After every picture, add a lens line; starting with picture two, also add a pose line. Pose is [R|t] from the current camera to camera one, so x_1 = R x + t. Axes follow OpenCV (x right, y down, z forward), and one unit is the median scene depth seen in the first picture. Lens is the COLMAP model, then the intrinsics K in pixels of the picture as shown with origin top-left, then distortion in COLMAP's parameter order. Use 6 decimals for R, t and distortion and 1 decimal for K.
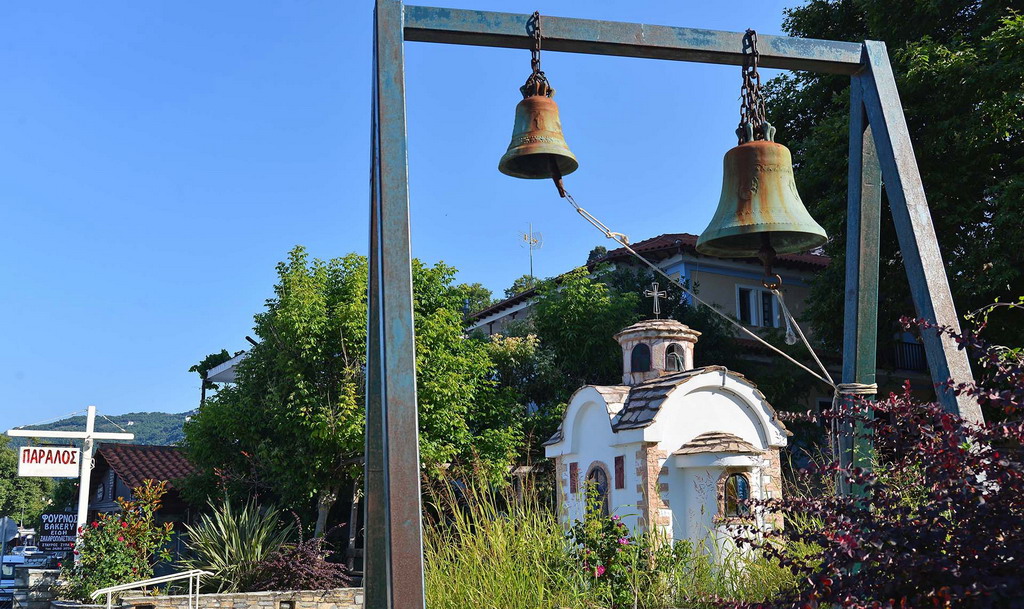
lens RADIAL K [[1060.7, 0, 513.5], [0, 1060.7, 310.8], [0, 0, 1]] dist [-0.030743, 0.000000]
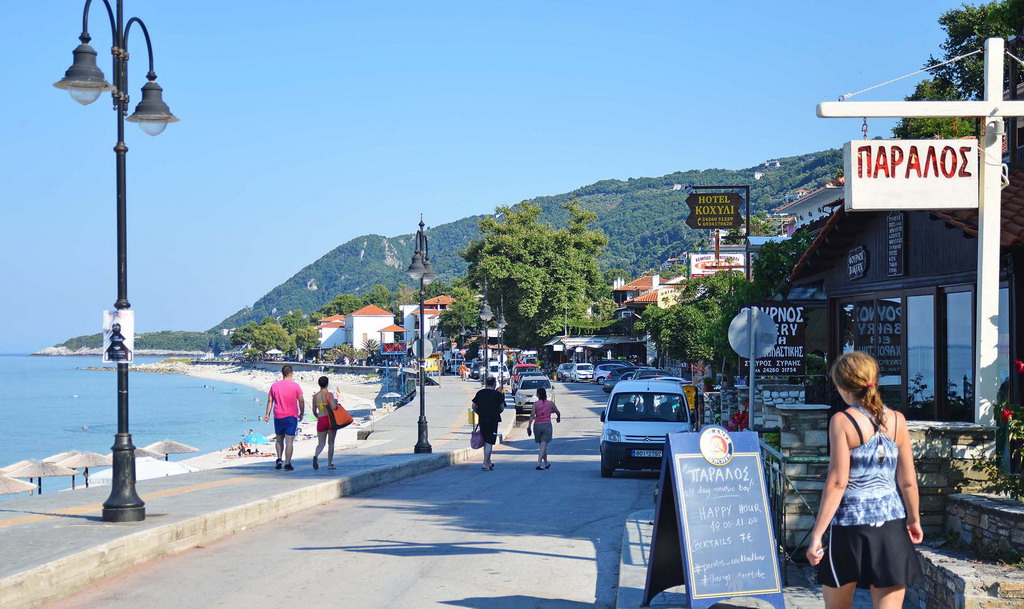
lens RADIAL K [[1631.9, 0, 511.4], [0, 1631.9, 305.4], [0, 0, 1]] dist [0.052586, 0.000000]
pose [[0.900836, -0.011204, -0.434014, -0.297925], [0.090520, 0.982544, 0.162519, 0.072791], [0.424618, -0.185690, 0.886126, 0.333837]]
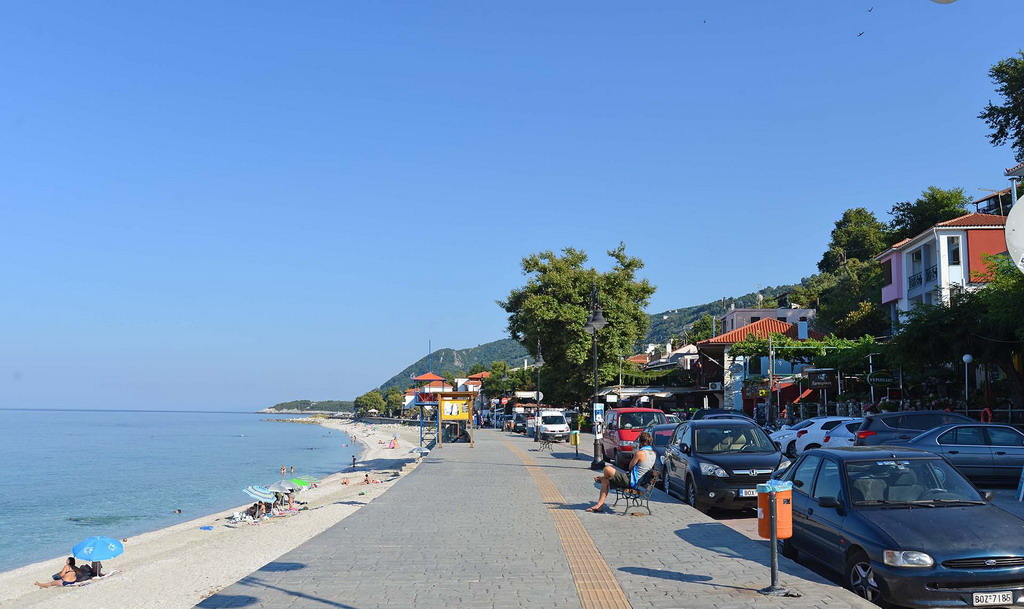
lens RADIAL K [[916.1, 0, 513.1], [0, 916.1, 304.8], [0, 0, 1]] dist [-0.055486, -0.001264]
pose [[0.895291, -0.039184, -0.443756, -2.457929], [0.078390, 0.994438, 0.070344, 1.004421], [0.438531, -0.097764, 0.893383, 4.318108]]
